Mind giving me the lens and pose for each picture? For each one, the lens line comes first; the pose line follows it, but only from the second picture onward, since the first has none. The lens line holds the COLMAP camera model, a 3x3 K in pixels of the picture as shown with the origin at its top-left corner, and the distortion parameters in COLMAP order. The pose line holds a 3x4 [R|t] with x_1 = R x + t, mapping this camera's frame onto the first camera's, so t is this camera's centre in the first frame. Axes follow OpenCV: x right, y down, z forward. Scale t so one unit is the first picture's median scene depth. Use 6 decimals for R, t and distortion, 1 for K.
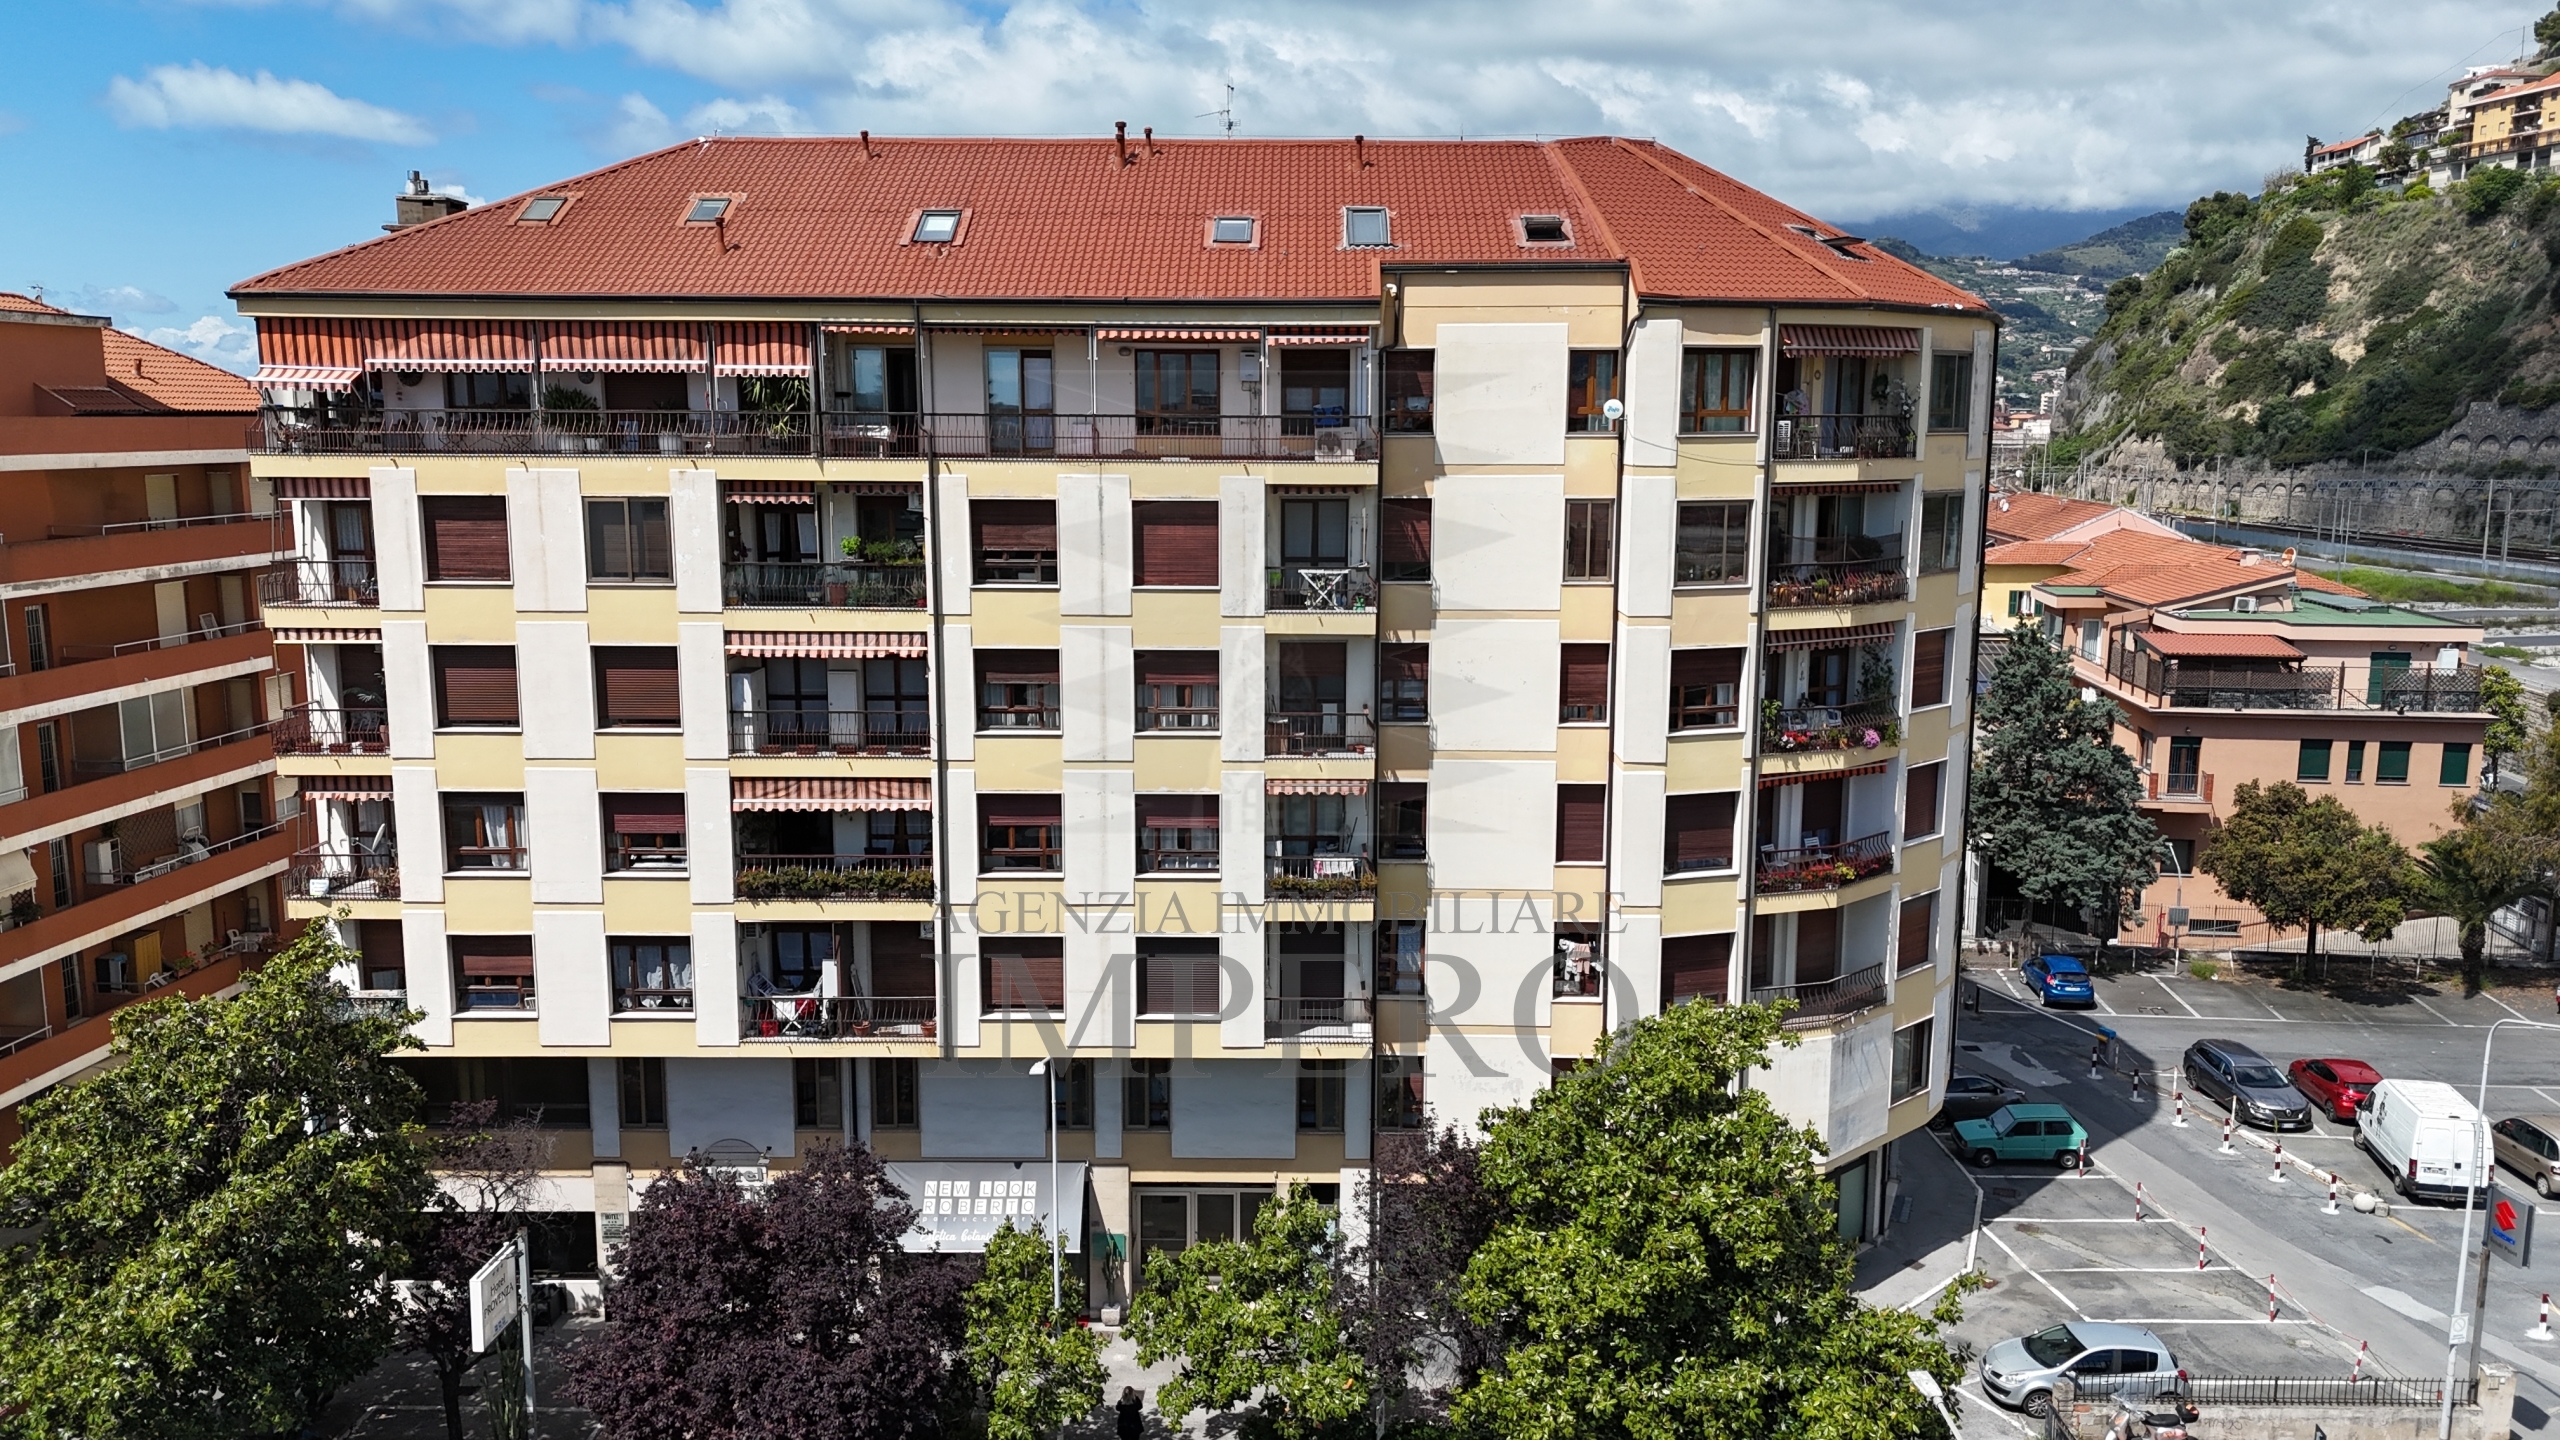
lens RADIAL K [[1859.8, 0, 1287.8], [0, 1859.8, 715.3], [0, 0, 1]] dist [0.100406, -0.102211]
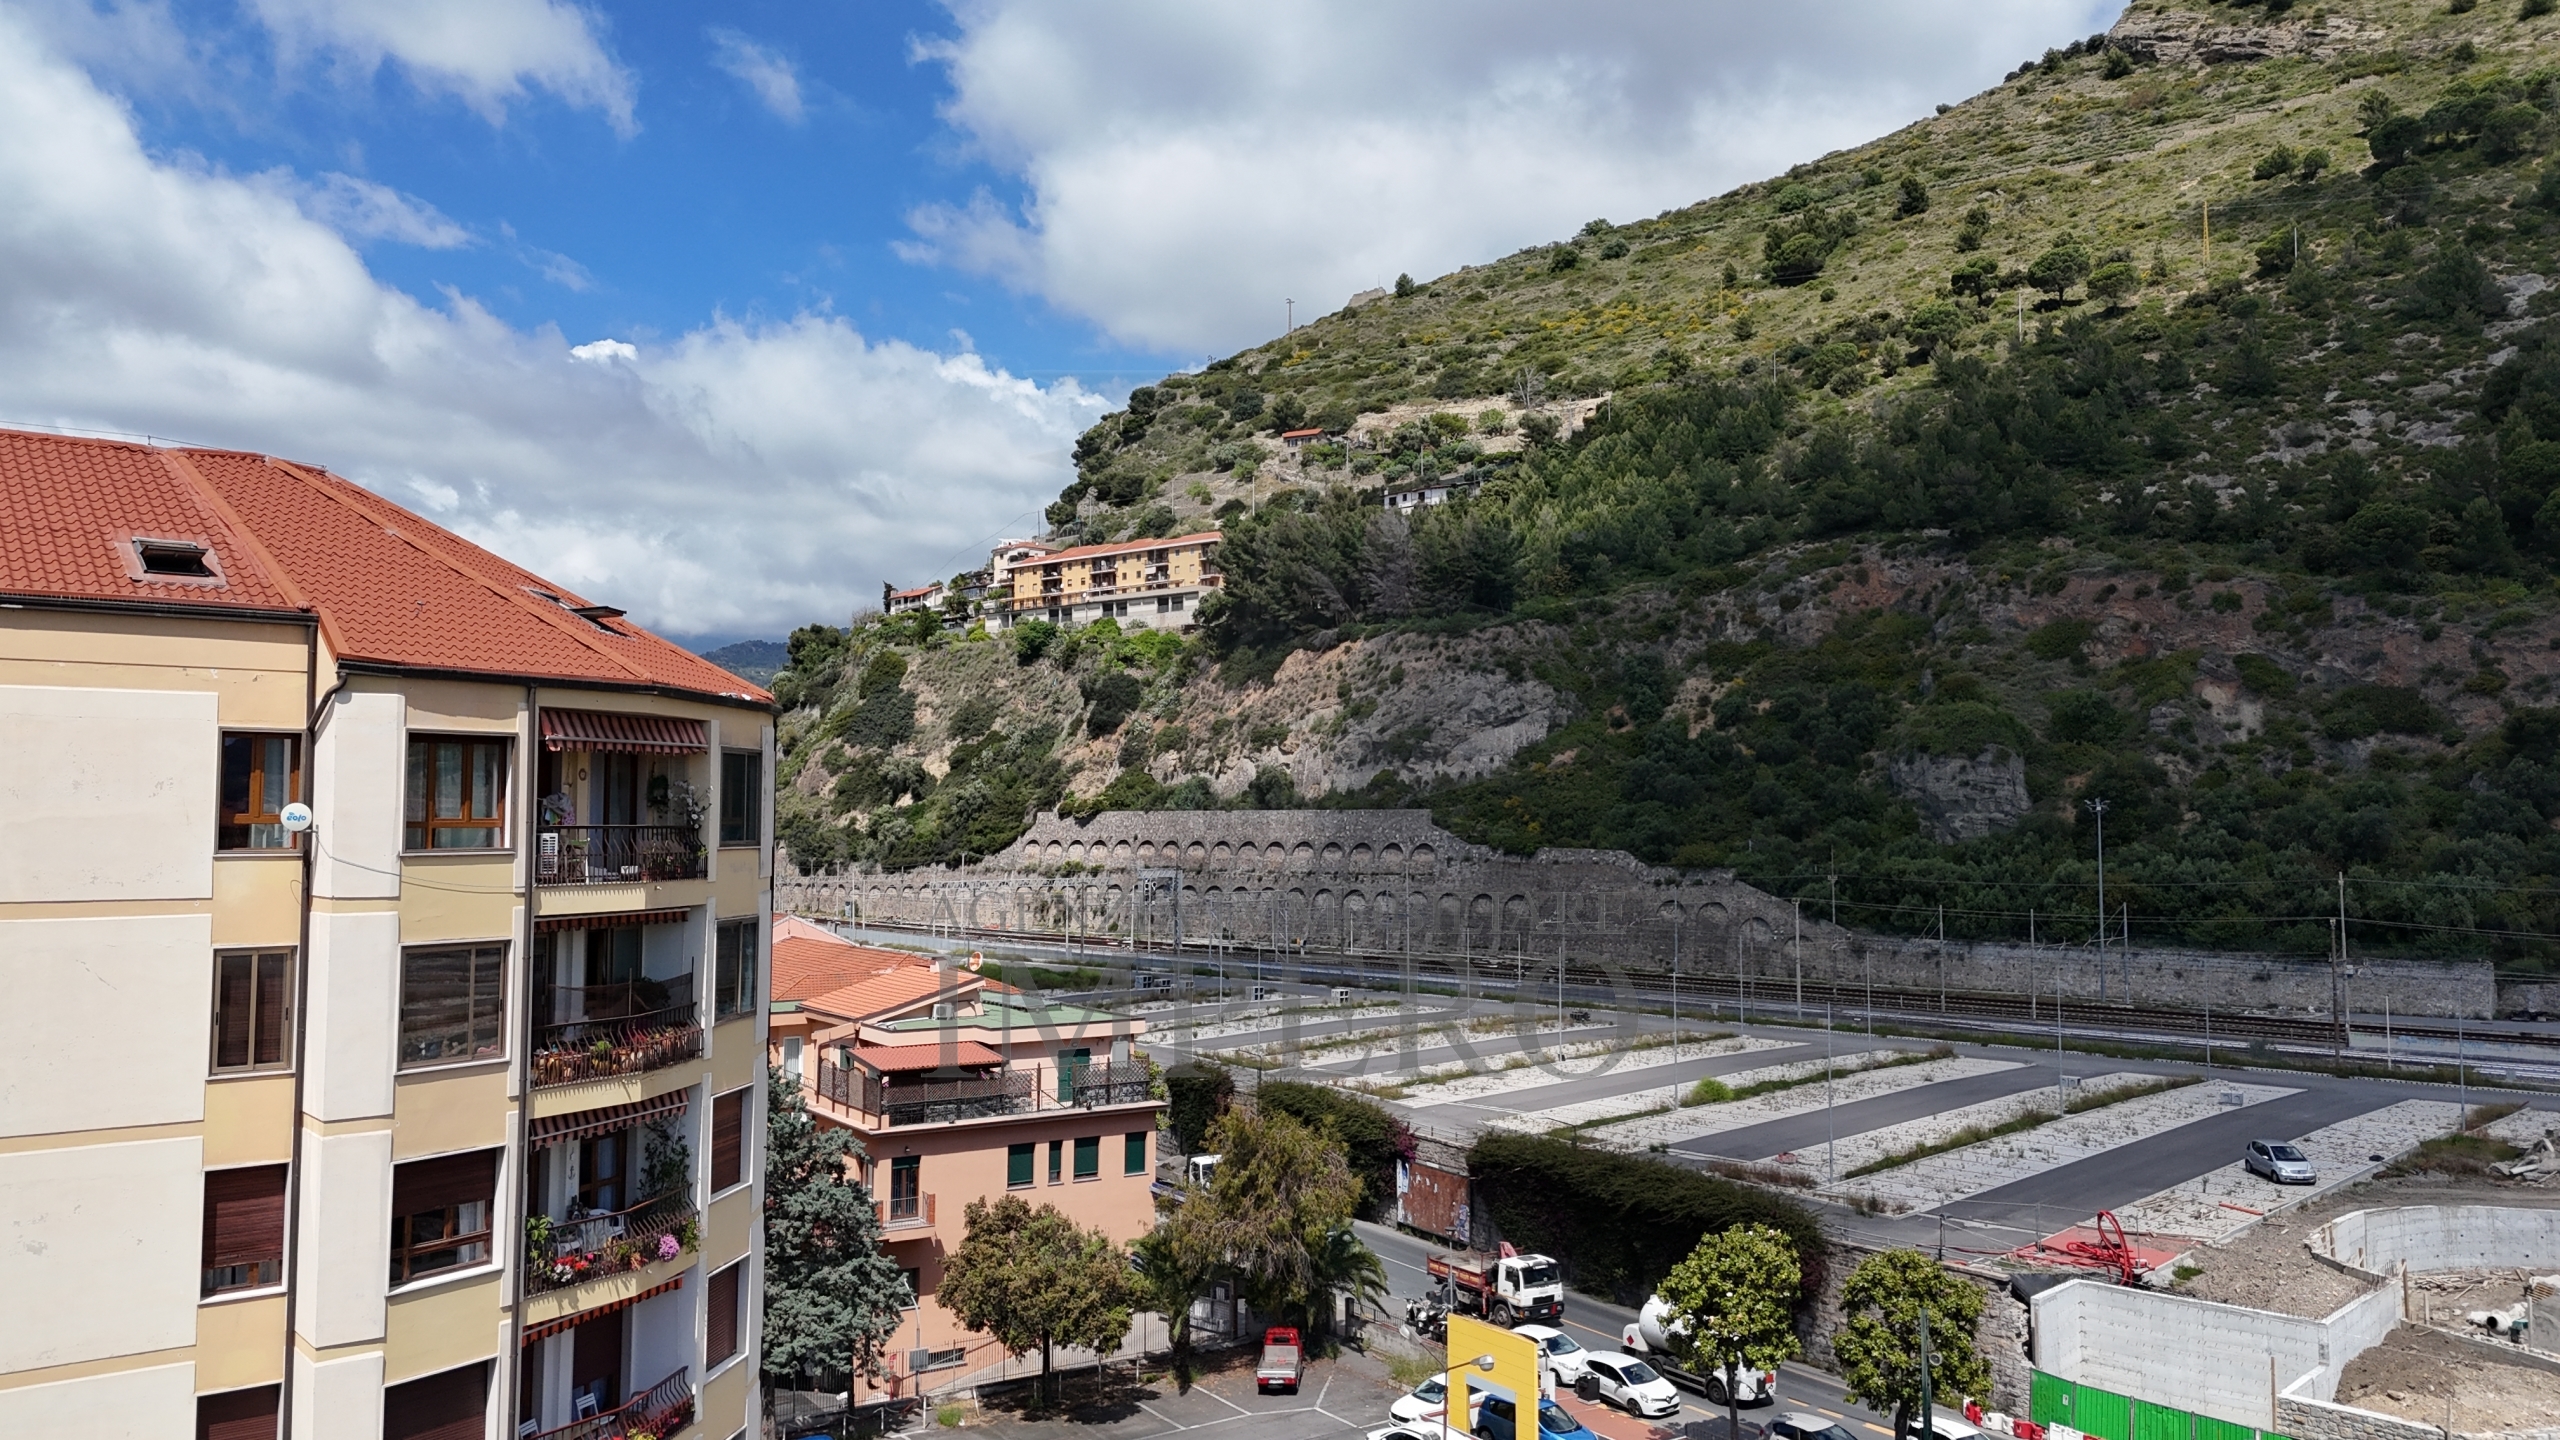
lens RADIAL K [[1882.0, 0, 1285.4], [0, 1882.0, 712.2], [0, 0, 1]] dist [0.085779, -0.085095]
pose [[0.769050, 0.034875, 0.638237, 0.003705], [0.102716, 0.978791, -0.177252, -0.037454], [-0.630882, 0.201873, 0.749157, 0.224429]]
